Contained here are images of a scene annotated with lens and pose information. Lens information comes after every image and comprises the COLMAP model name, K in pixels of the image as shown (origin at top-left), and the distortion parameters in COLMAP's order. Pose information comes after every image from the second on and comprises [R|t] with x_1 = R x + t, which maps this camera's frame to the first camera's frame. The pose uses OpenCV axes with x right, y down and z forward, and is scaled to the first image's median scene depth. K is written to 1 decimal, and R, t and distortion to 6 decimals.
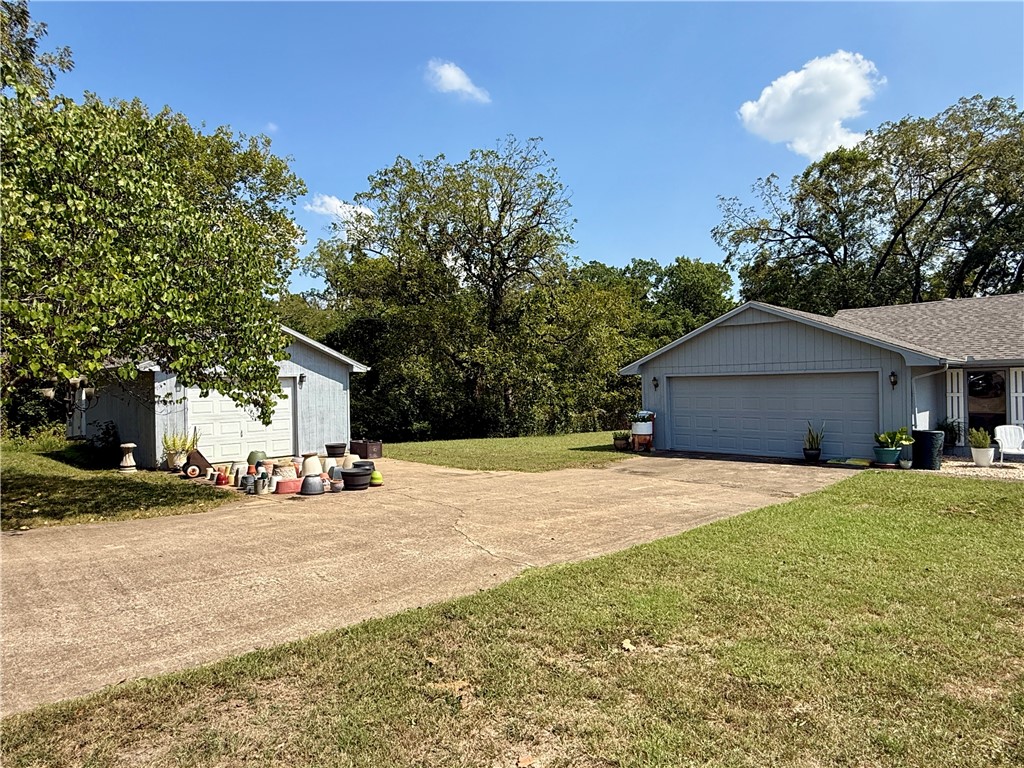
lens RADIAL K [[621.3, 0, 510.3], [0, 621.3, 385.4], [0, 0, 1]] dist [0.011570, 0.002262]
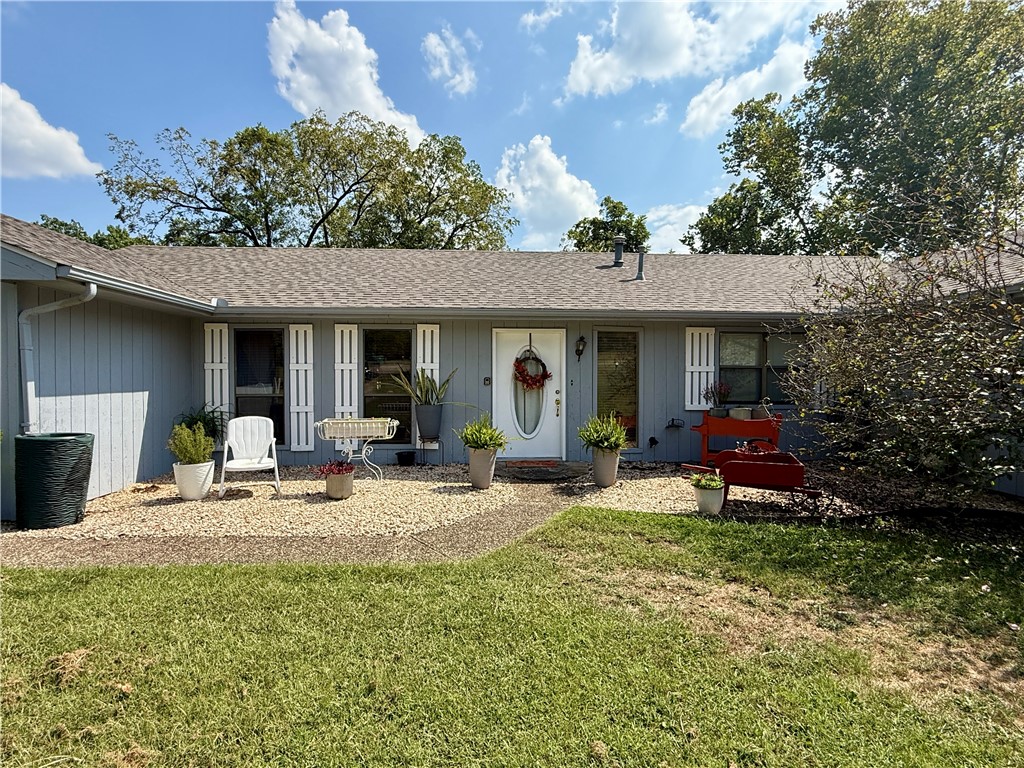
lens RADIAL K [[524.6, 0, 512.0], [0, 524.6, 381.7], [0, 0, 1]] dist [0.003091, 0.000573]
pose [[0.676237, 0.008464, 0.736636, 0.191012], [-0.011475, 0.999934, -0.000955, 0.009729], [-0.736595, -0.007807, 0.676289, 0.160486]]
